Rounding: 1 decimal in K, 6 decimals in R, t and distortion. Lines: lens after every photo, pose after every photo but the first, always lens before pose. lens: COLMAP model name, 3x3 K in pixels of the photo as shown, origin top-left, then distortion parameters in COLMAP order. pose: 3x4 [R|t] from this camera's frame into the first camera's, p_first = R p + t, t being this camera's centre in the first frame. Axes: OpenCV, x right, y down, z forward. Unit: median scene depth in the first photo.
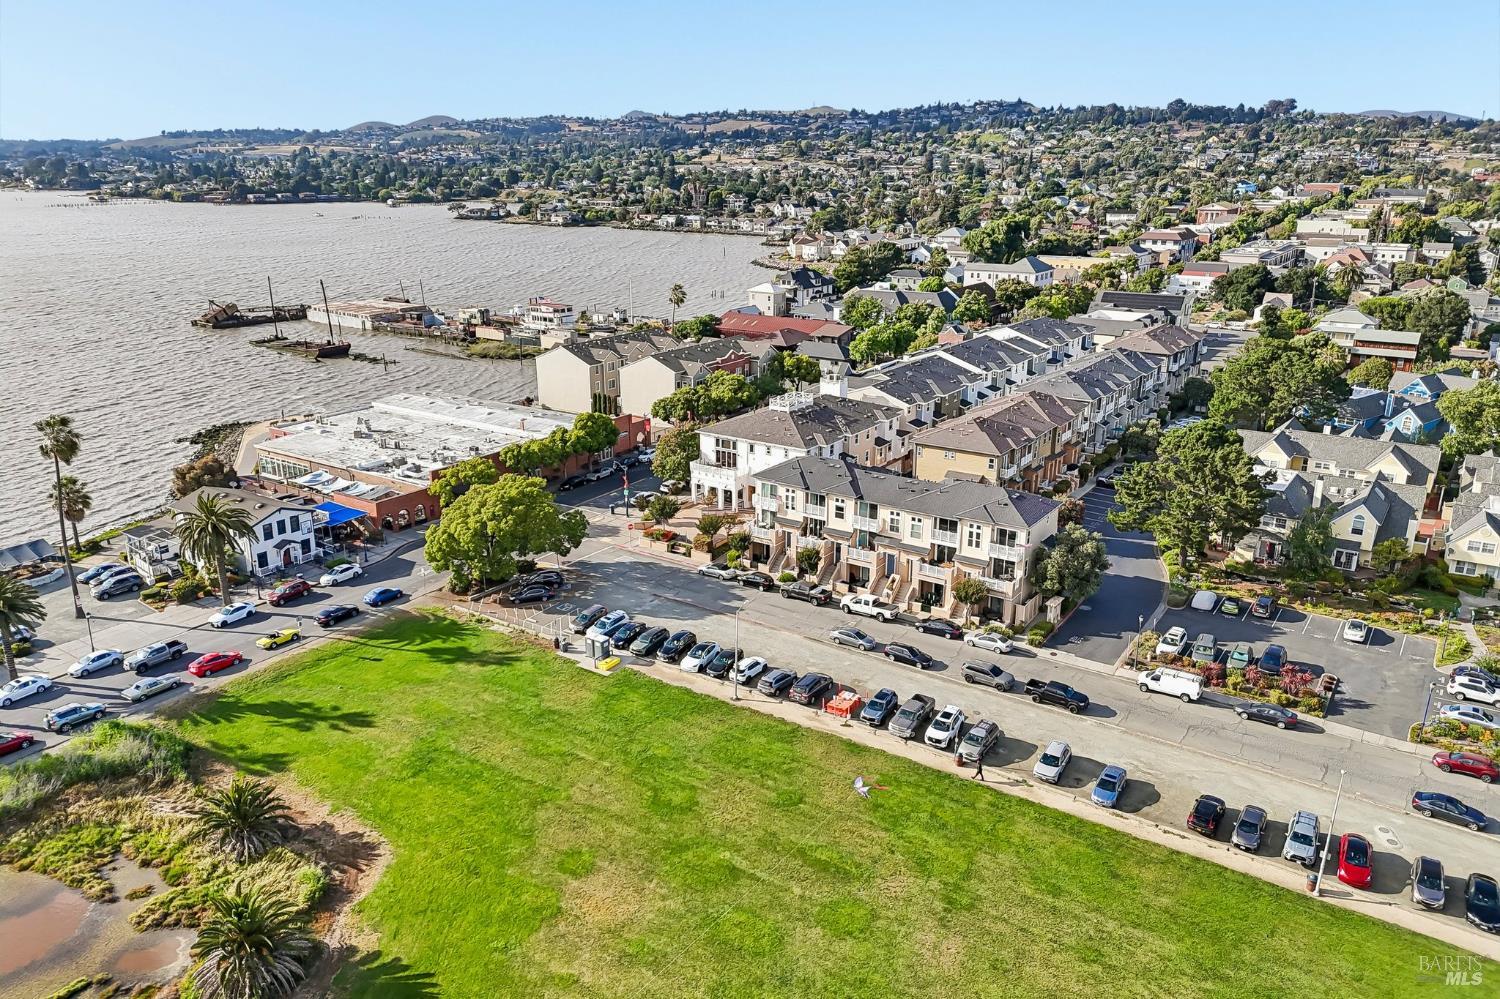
lens RADIAL K [[1095.8, 0, 750.7], [0, 1095.8, 506.3], [0, 0, 1]] dist [0.066066, -0.061353]
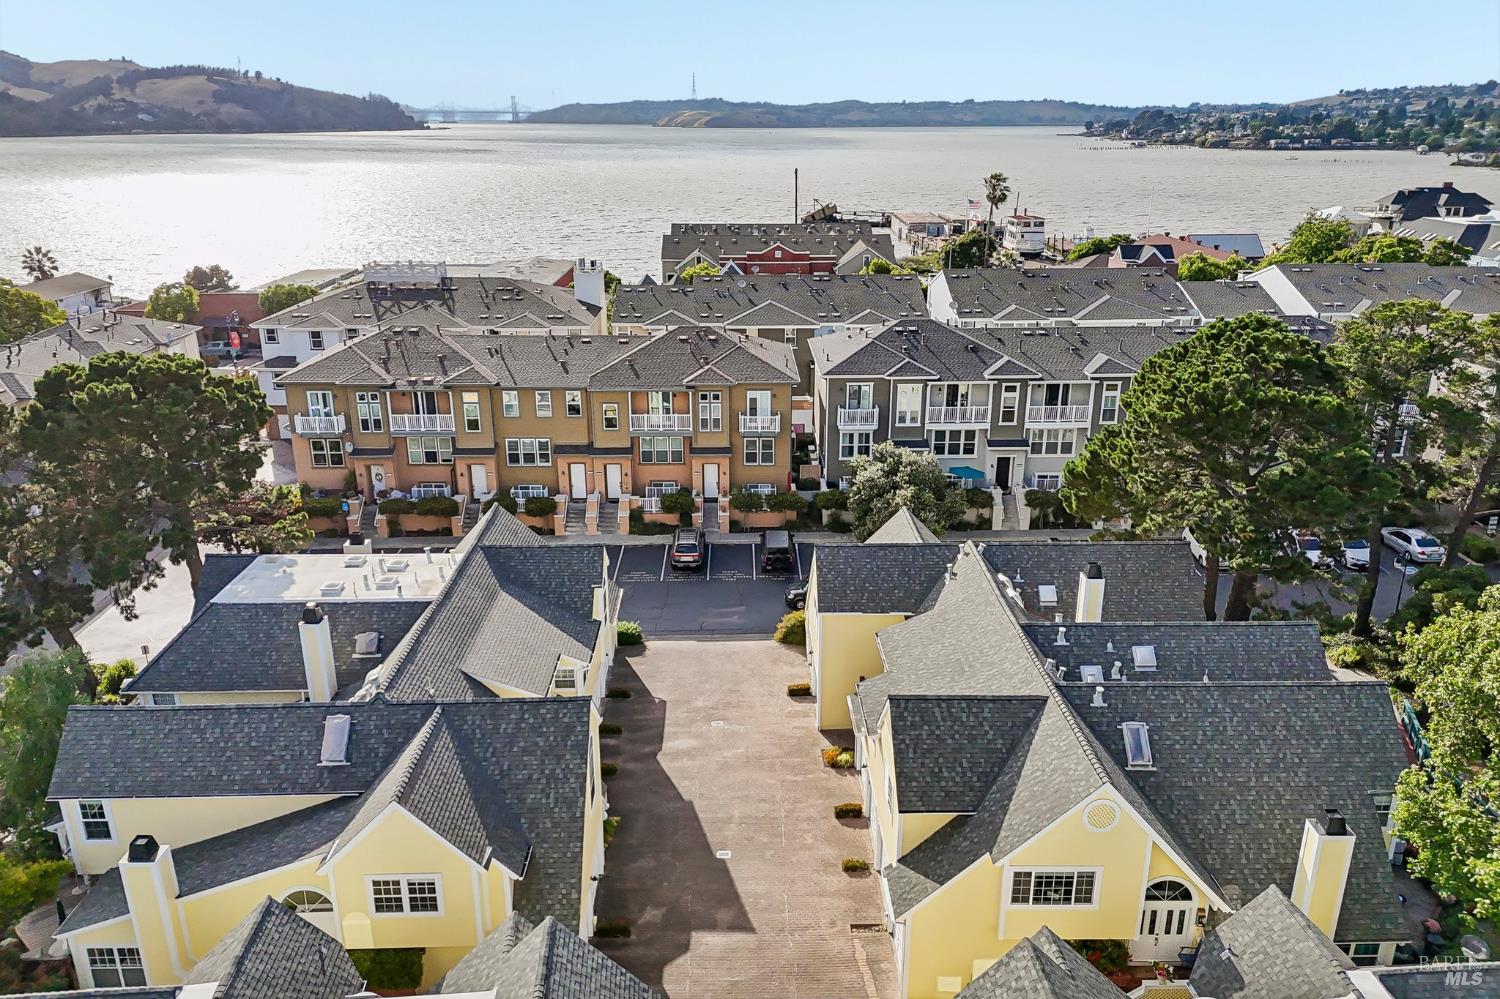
lens RADIAL K [[1095.8, 0, 751.2], [0, 1095.8, 508.5], [0, 0, 1]] dist [0.066066, -0.061353]
pose [[0.568774, 0.271778, -0.776294, 0.105010], [-0.249980, 0.956303, 0.151643, -0.016782], [0.783585, 0.107807, 0.611859, 0.116395]]
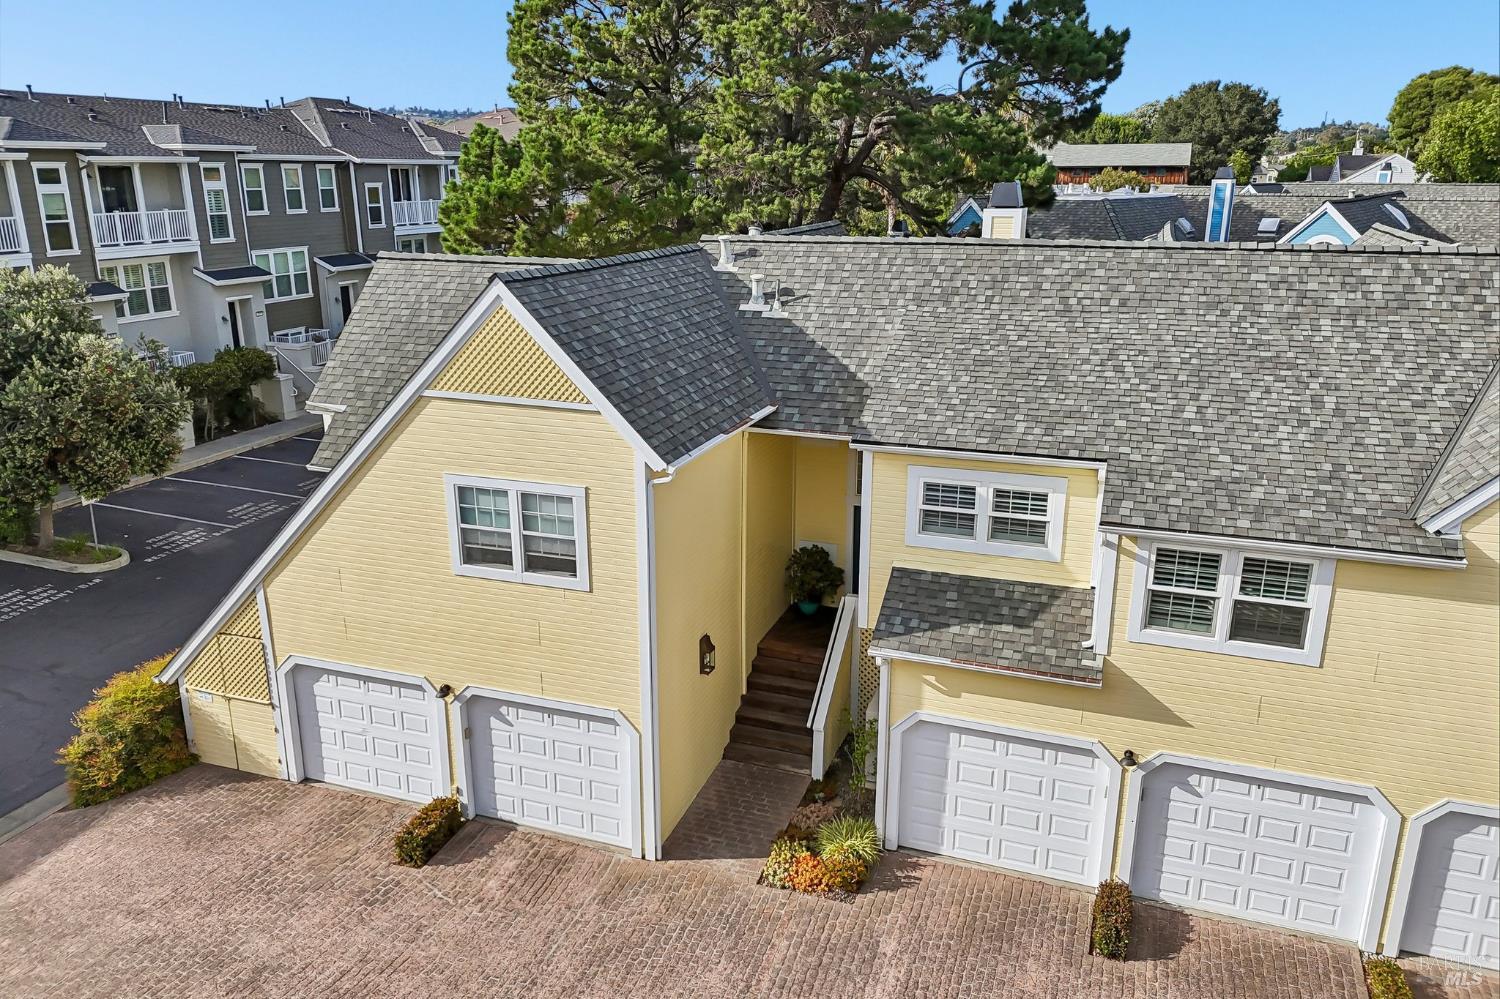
lens RADIAL K [[1095.8, 0, 753.4], [0, 1095.8, 498.8], [0, 0, 1]] dist [0.066066, -0.061353]
pose [[0.969042, -0.070912, 0.236494, 0.070189], [0.075900, 0.997043, -0.012043, -0.005763], [-0.234941, 0.029620, 0.971558, 0.133523]]
